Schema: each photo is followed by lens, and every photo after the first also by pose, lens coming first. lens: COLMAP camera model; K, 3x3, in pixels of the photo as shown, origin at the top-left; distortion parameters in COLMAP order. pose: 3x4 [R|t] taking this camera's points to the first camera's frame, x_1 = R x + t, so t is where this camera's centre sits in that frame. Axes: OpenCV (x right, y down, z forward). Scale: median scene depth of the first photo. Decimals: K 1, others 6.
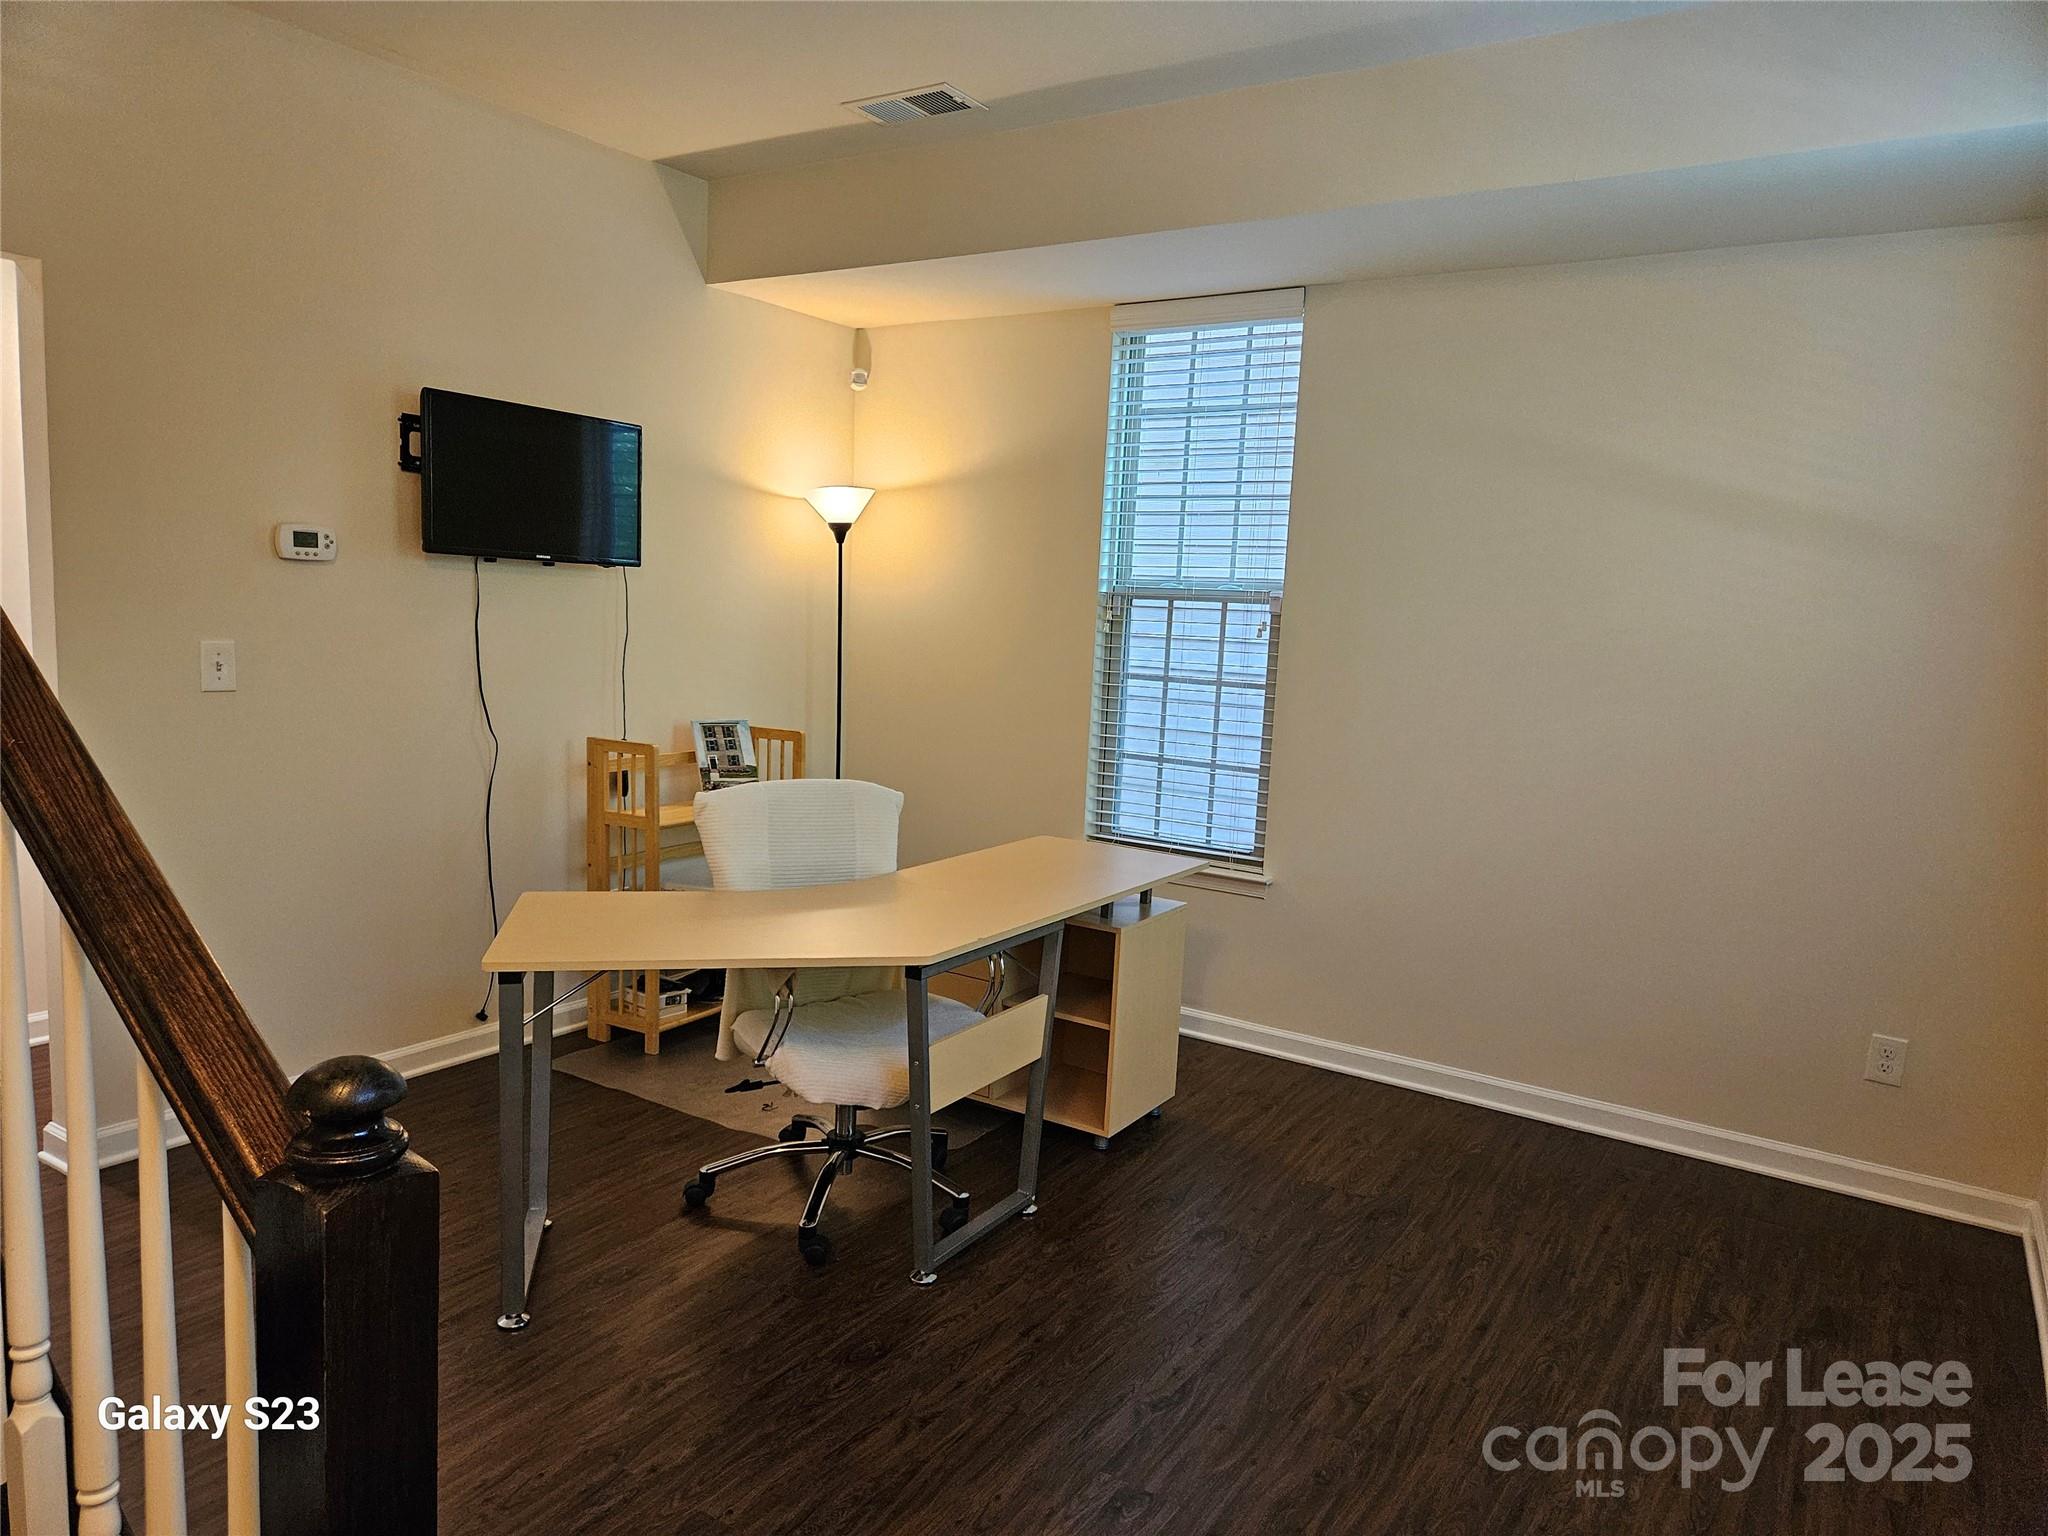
lens RADIAL K [[1369.3, 0, 1016.5], [0, 1369.3, 772.3], [0, 0, 1]] dist [0.086244, -0.081731]
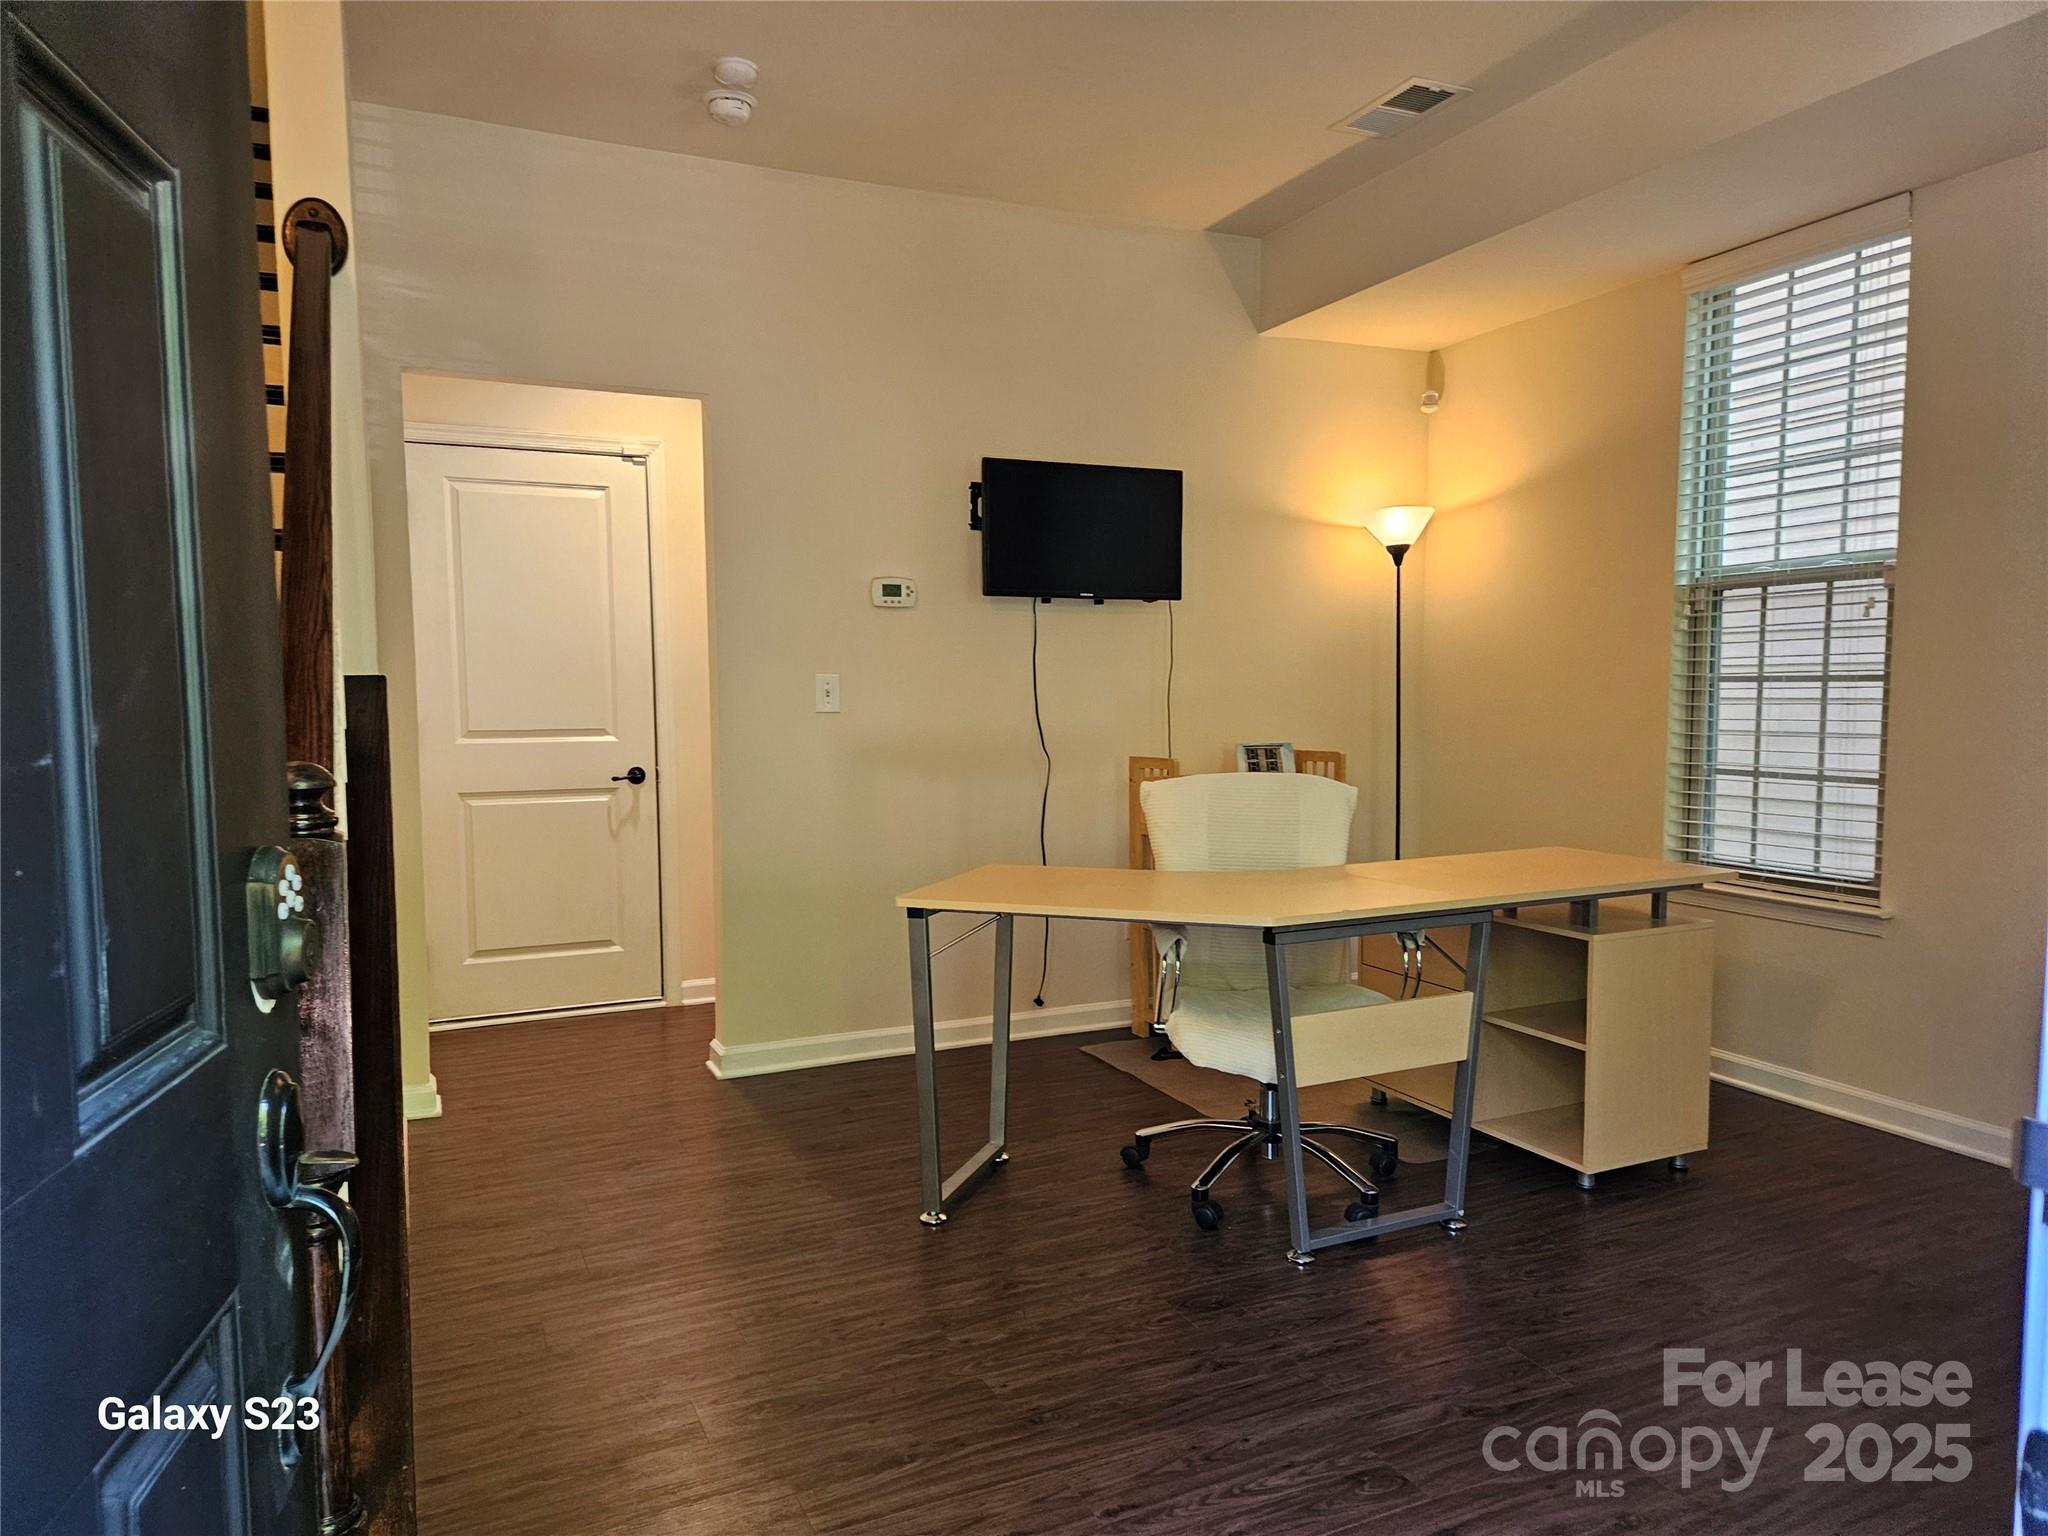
lens RADIAL K [[1352.1, 0, 975.6], [0, 1352.1, 766.6], [0, 0, 1]] dist [0.086392, -0.080930]
pose [[0.848066, -0.014802, -0.529684, 0.157249], [-0.018659, 0.998156, -0.057767, 0.047885], [0.529562, 0.058874, 0.846226, 0.021567]]
